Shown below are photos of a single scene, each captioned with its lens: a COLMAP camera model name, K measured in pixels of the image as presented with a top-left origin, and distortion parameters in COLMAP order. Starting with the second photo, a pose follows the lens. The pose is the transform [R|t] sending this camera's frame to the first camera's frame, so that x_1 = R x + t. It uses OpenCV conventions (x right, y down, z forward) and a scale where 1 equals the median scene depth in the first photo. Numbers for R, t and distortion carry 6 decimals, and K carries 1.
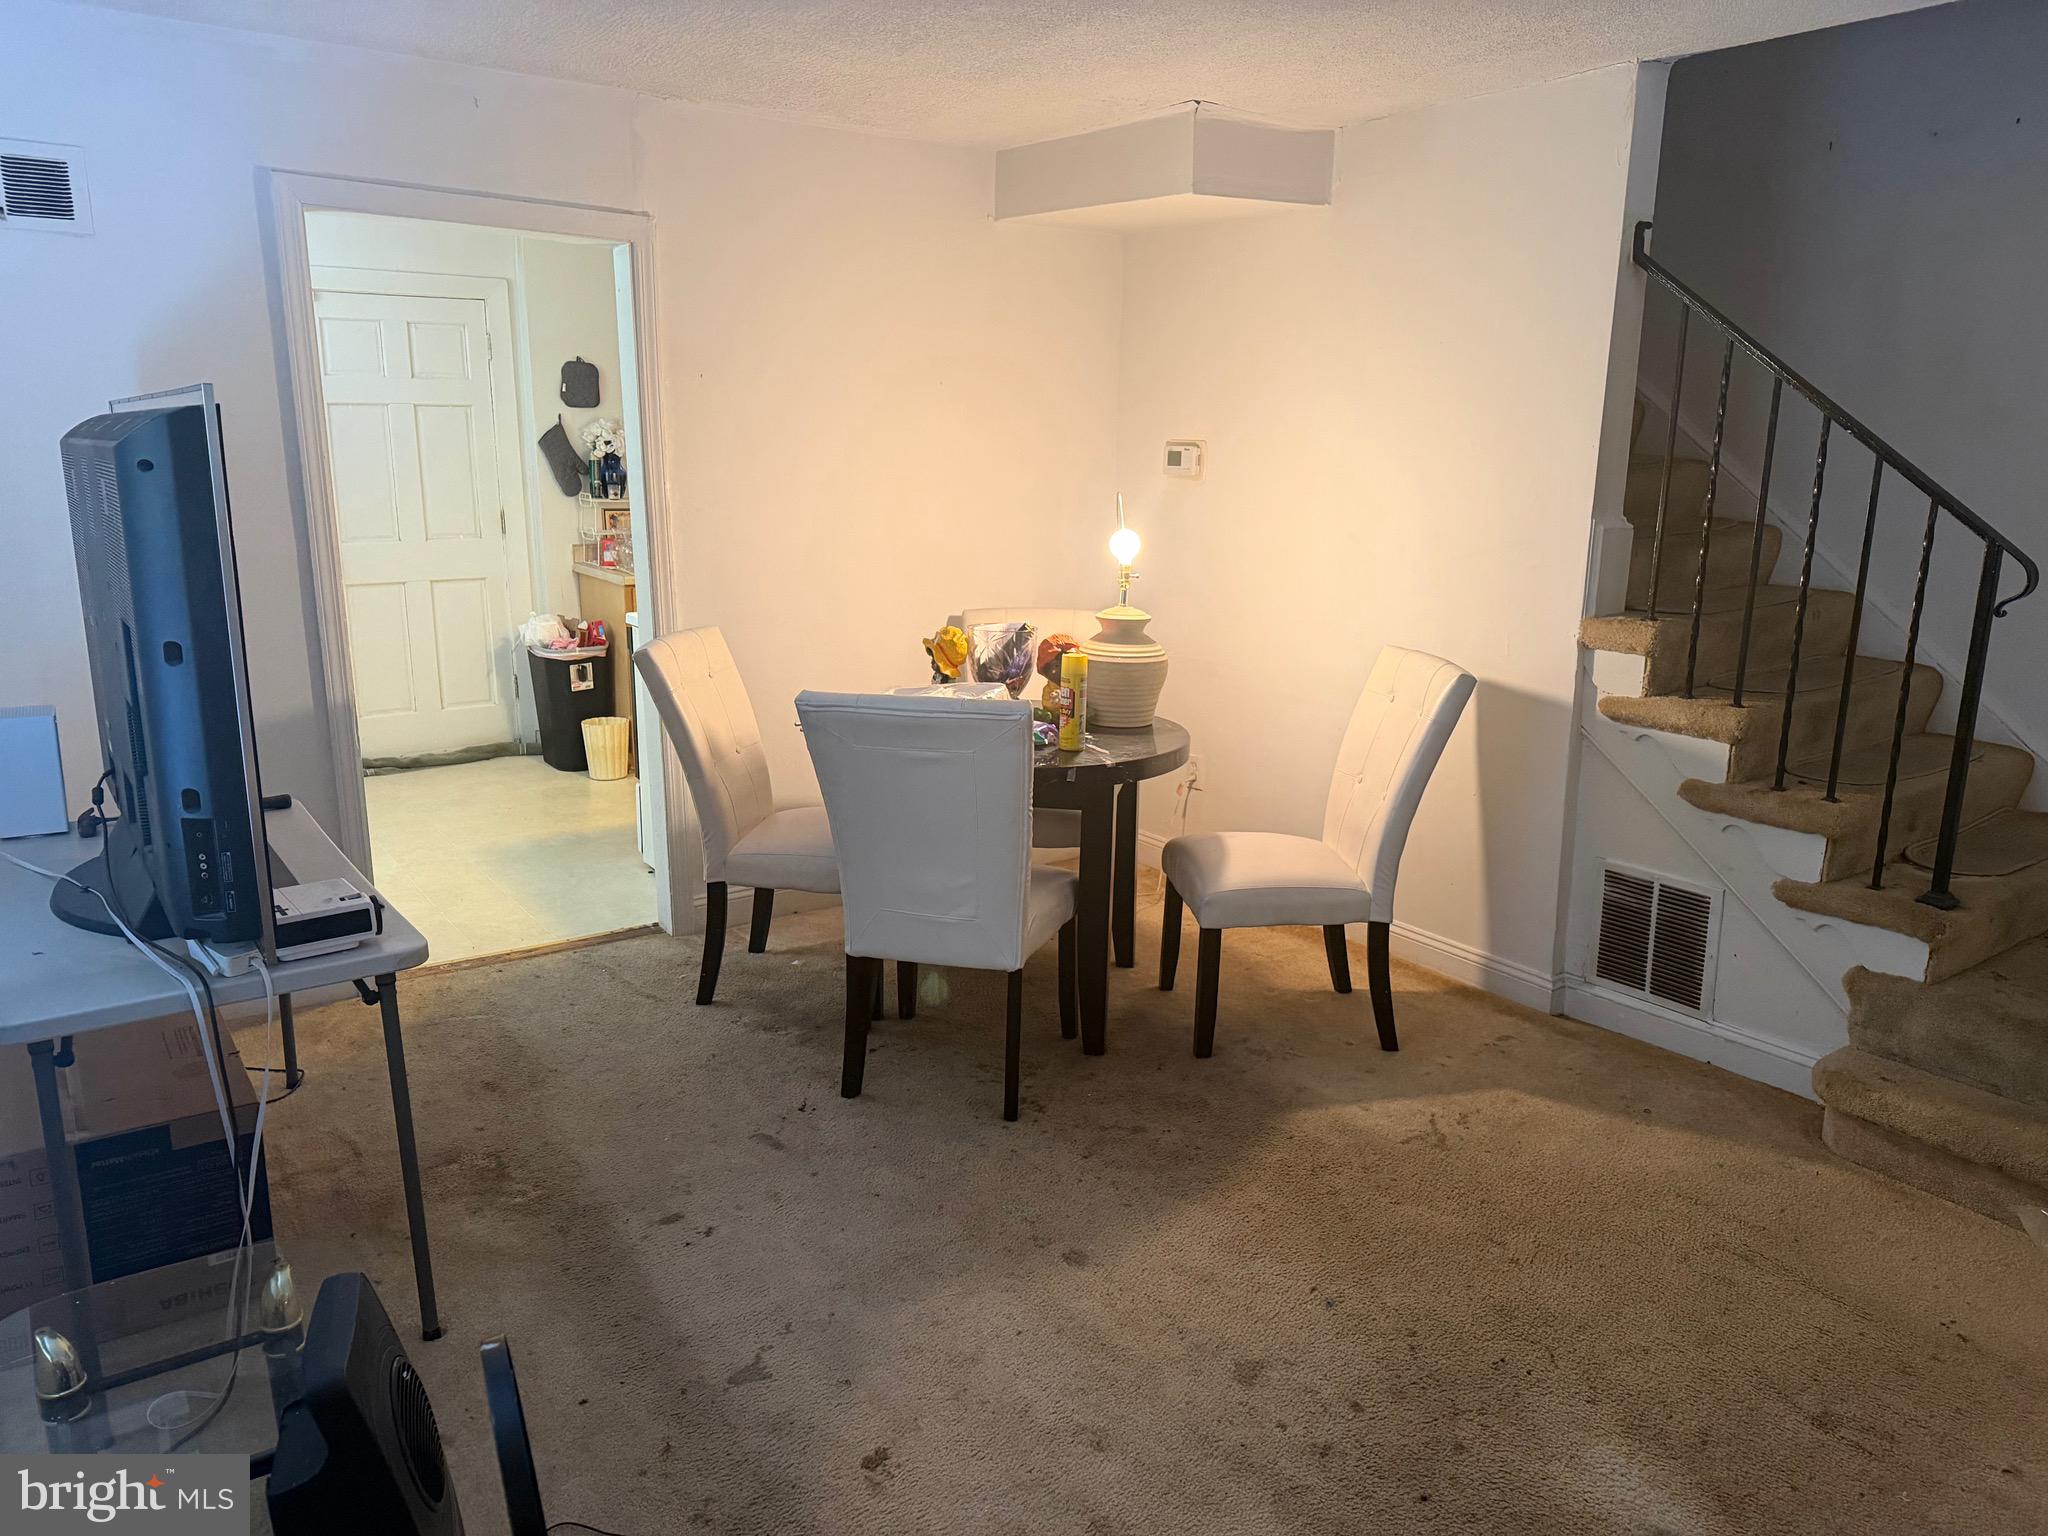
lens RADIAL K [[1451.1, 0, 1022.9], [0, 1451.1, 769.6], [0, 0, 1]] dist [0.060808, -0.088723]
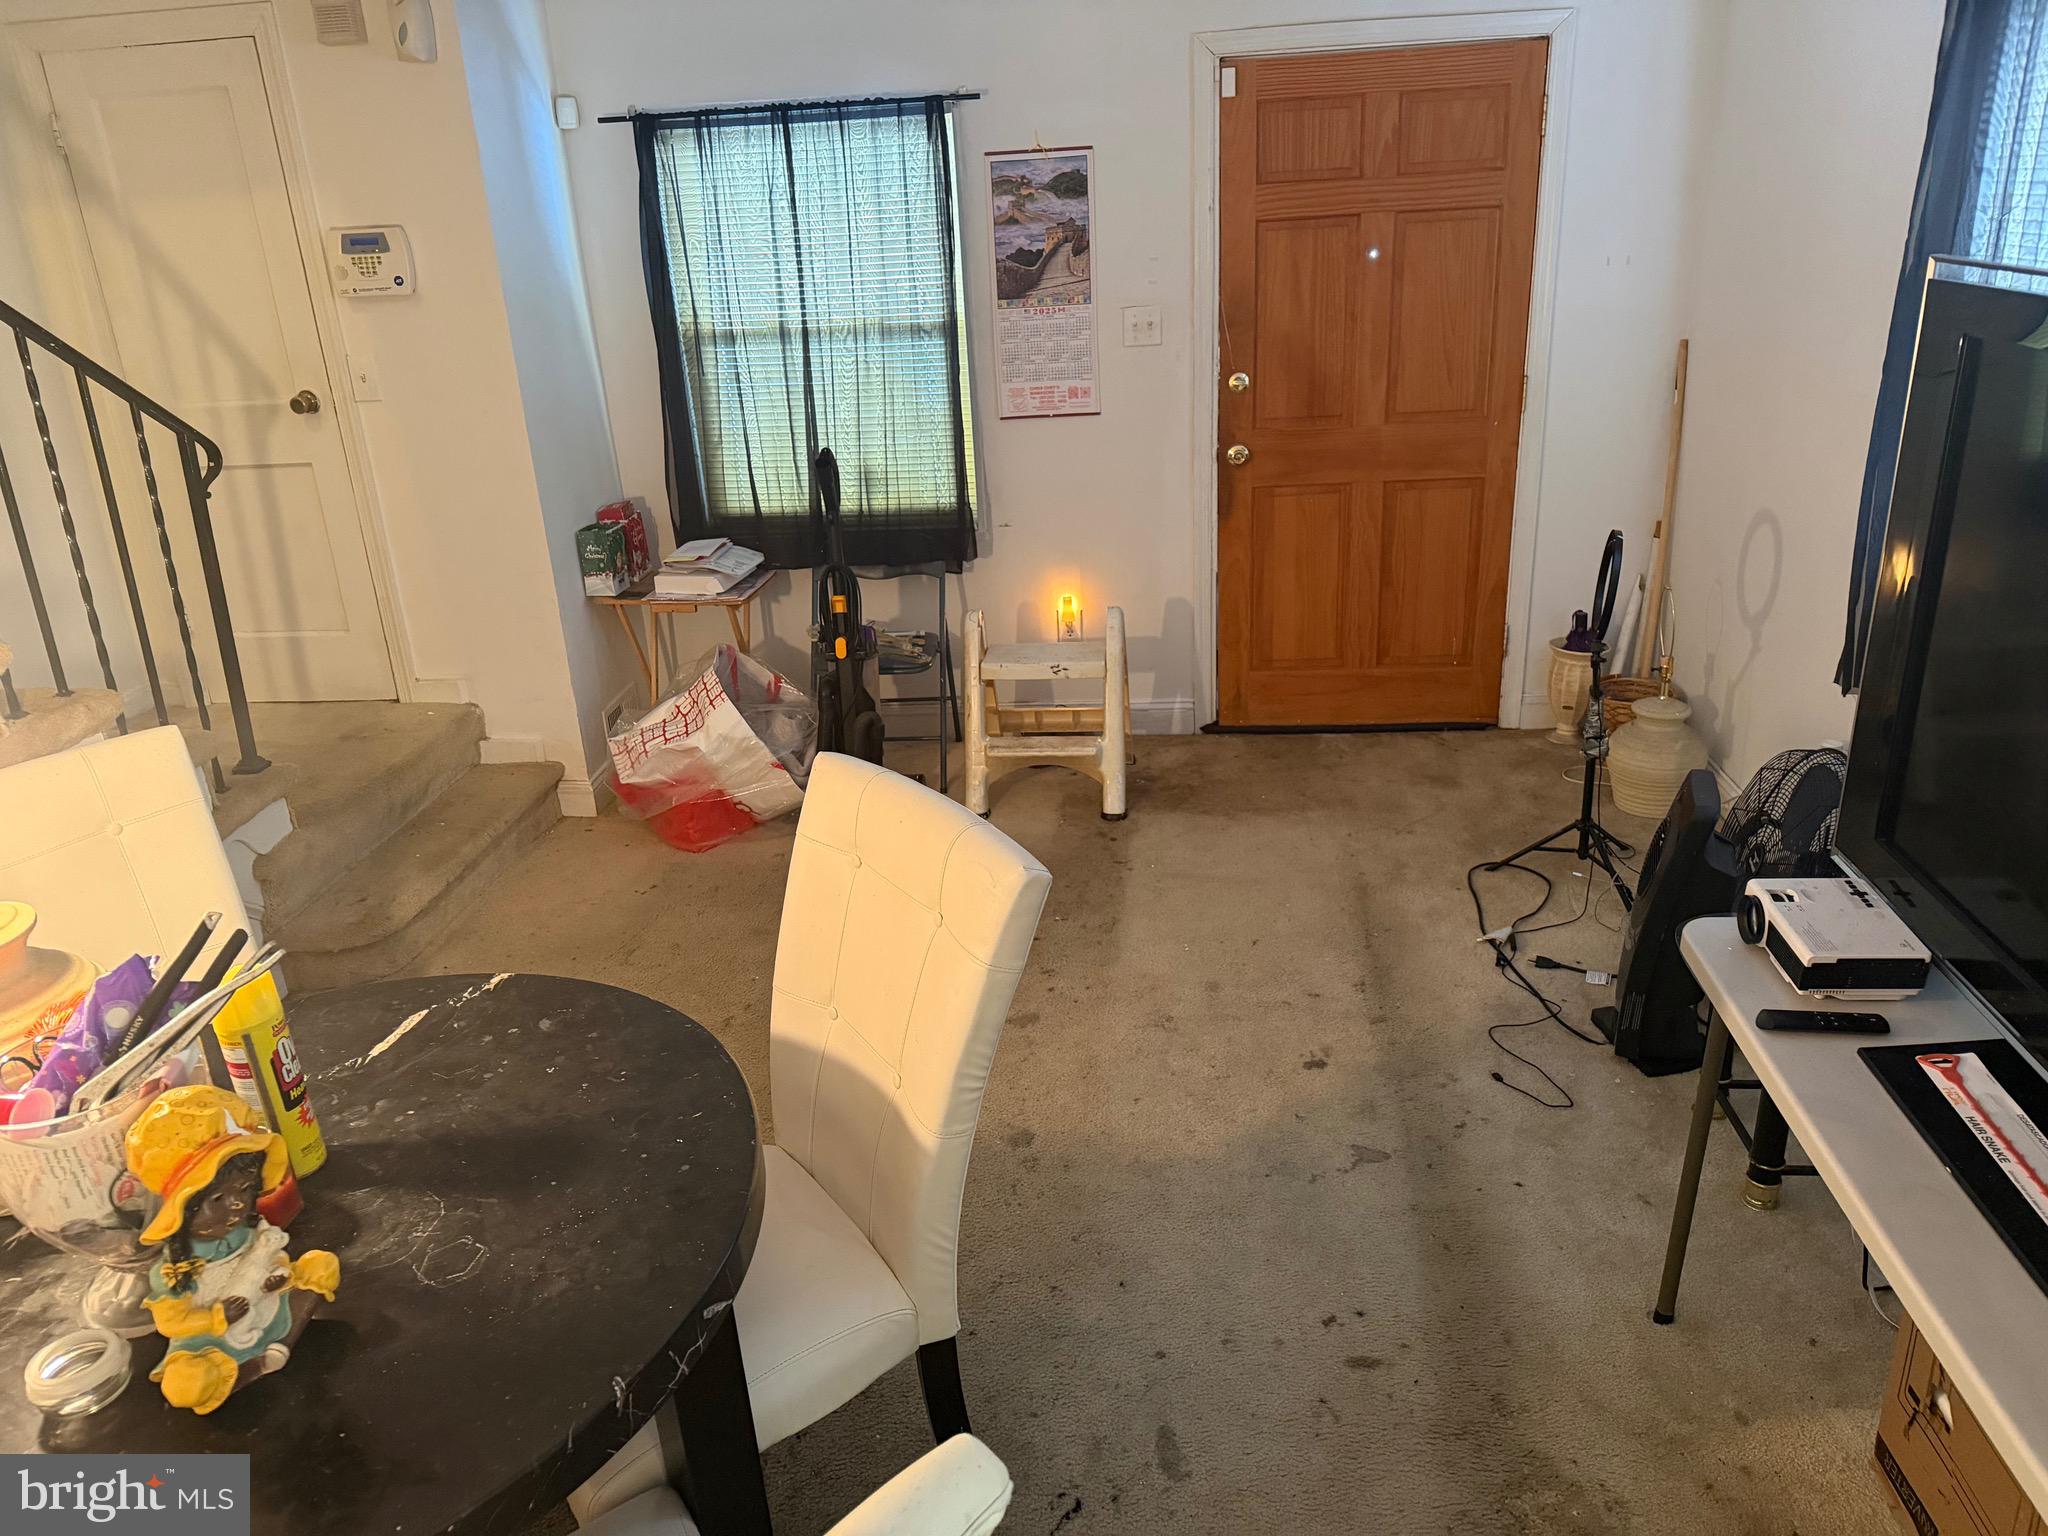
lens RADIAL K [[1451.1, 0, 1023.5], [0, 1451.1, 766.6], [0, 0, 1]] dist [0.060808, -0.088723]
pose [[-0.758602, -0.203724, 0.618886, -0.513007], [0.202094, 0.829442, 0.520753, -0.387911], [-0.619420, 0.520117, -0.588045, 1.386965]]
